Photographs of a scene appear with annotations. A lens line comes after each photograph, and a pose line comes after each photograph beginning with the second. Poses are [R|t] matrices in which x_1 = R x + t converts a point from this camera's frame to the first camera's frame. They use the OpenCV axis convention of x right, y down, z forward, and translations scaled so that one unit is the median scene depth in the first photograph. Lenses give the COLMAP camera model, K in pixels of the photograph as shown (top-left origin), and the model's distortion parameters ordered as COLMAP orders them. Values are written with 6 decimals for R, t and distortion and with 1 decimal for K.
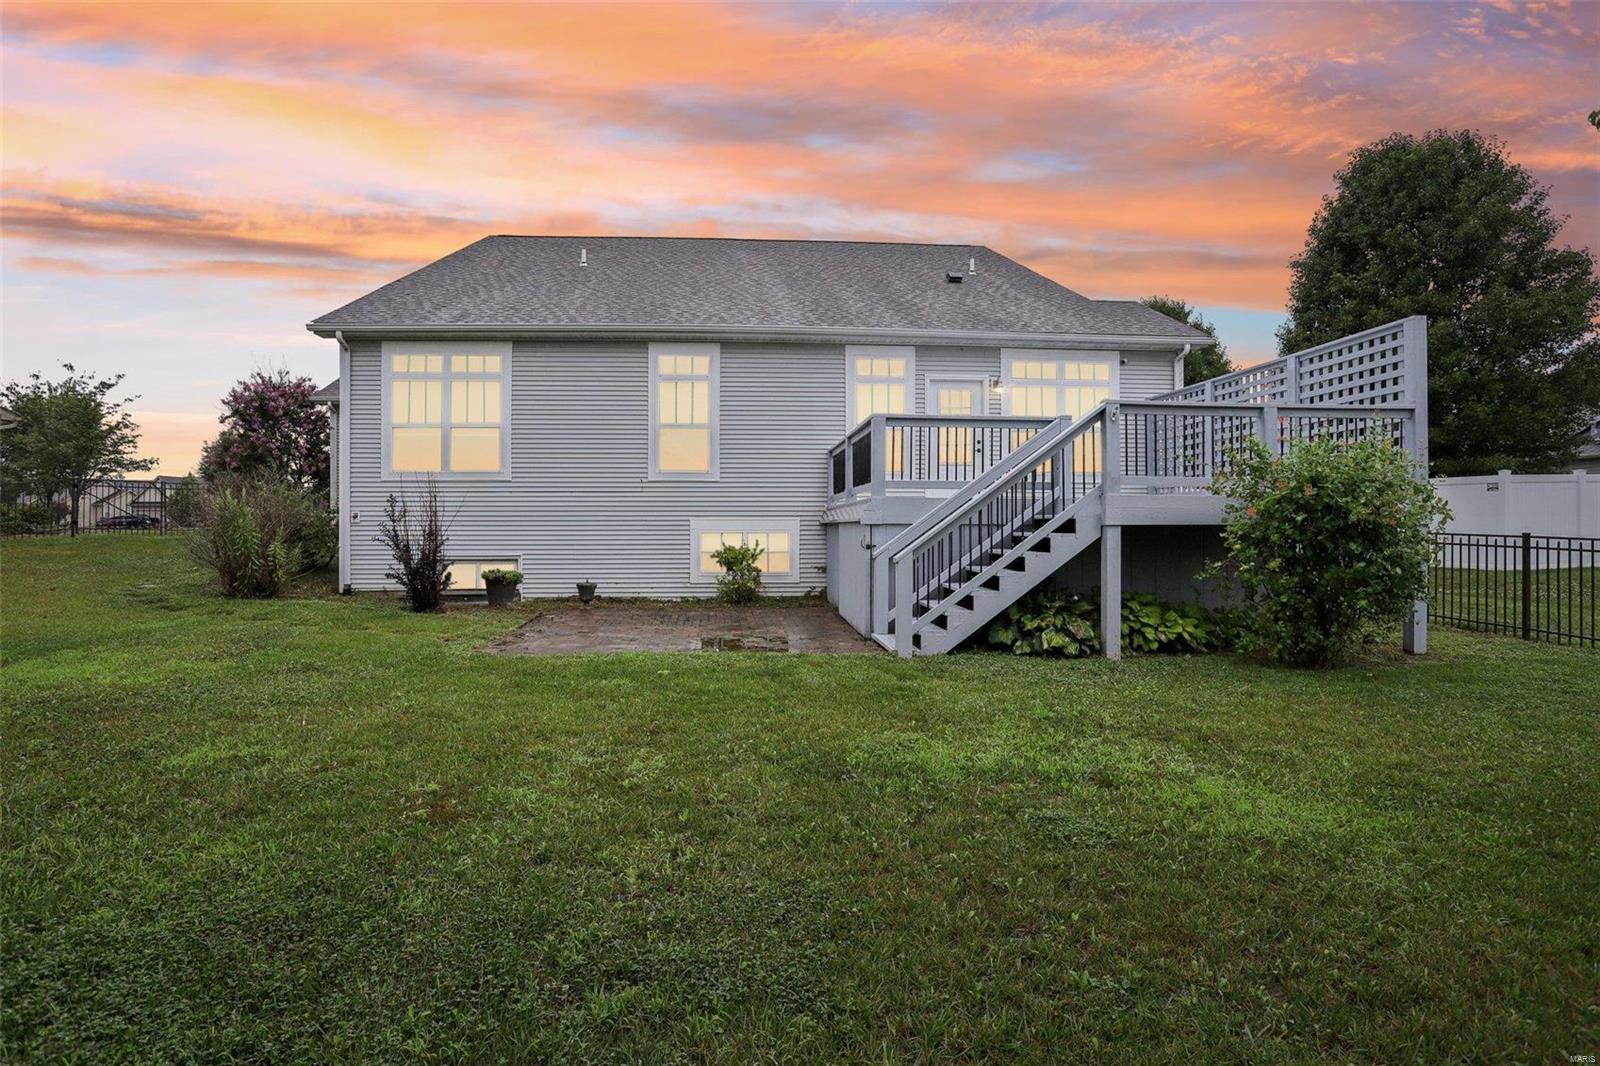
lens RADIAL K [[819.7, 0, 778.5], [0, 819.7, 528.2], [0, 0, 1]] dist [-0.030993, 0.000845]
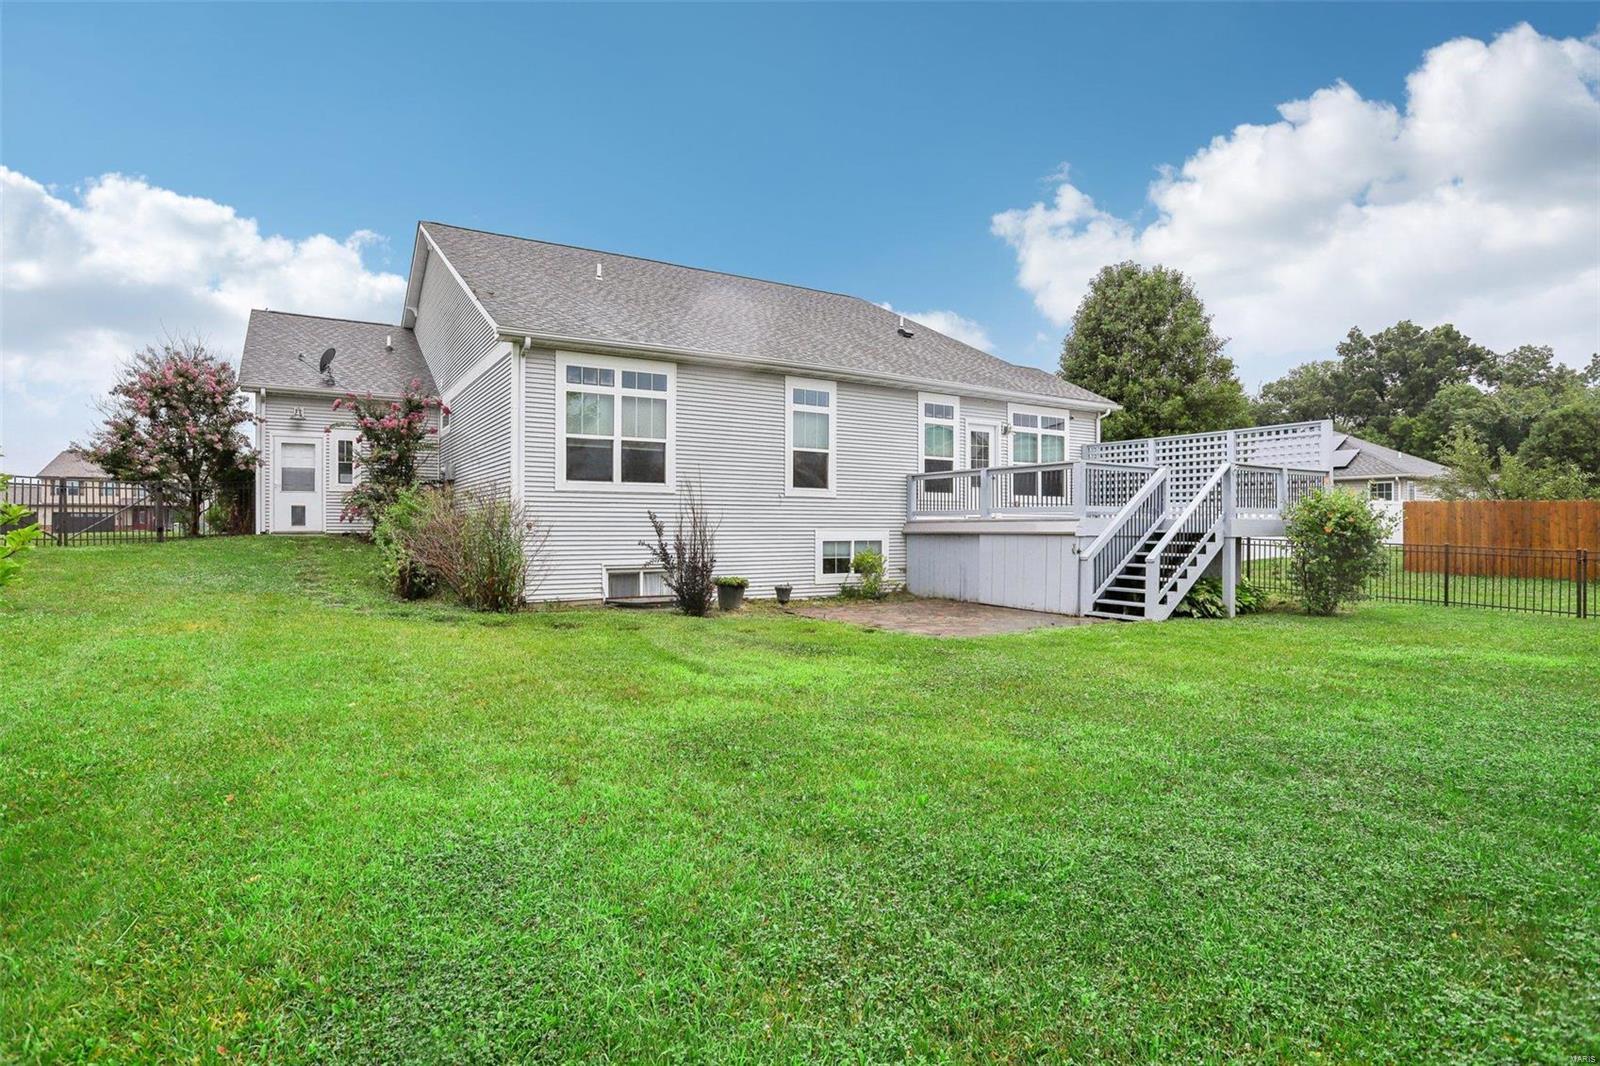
lens RADIAL K [[819.7, 0, 778.5], [0, 819.7, 528.2], [0, 0, 1]] dist [-0.030993, 0.000845]
pose [[0.884275, -0.000533, 0.466965, -0.779514], [0.000303, 1.000000, 0.000568, -0.015552], [-0.466966, -0.000361, 0.884275, -0.017878]]
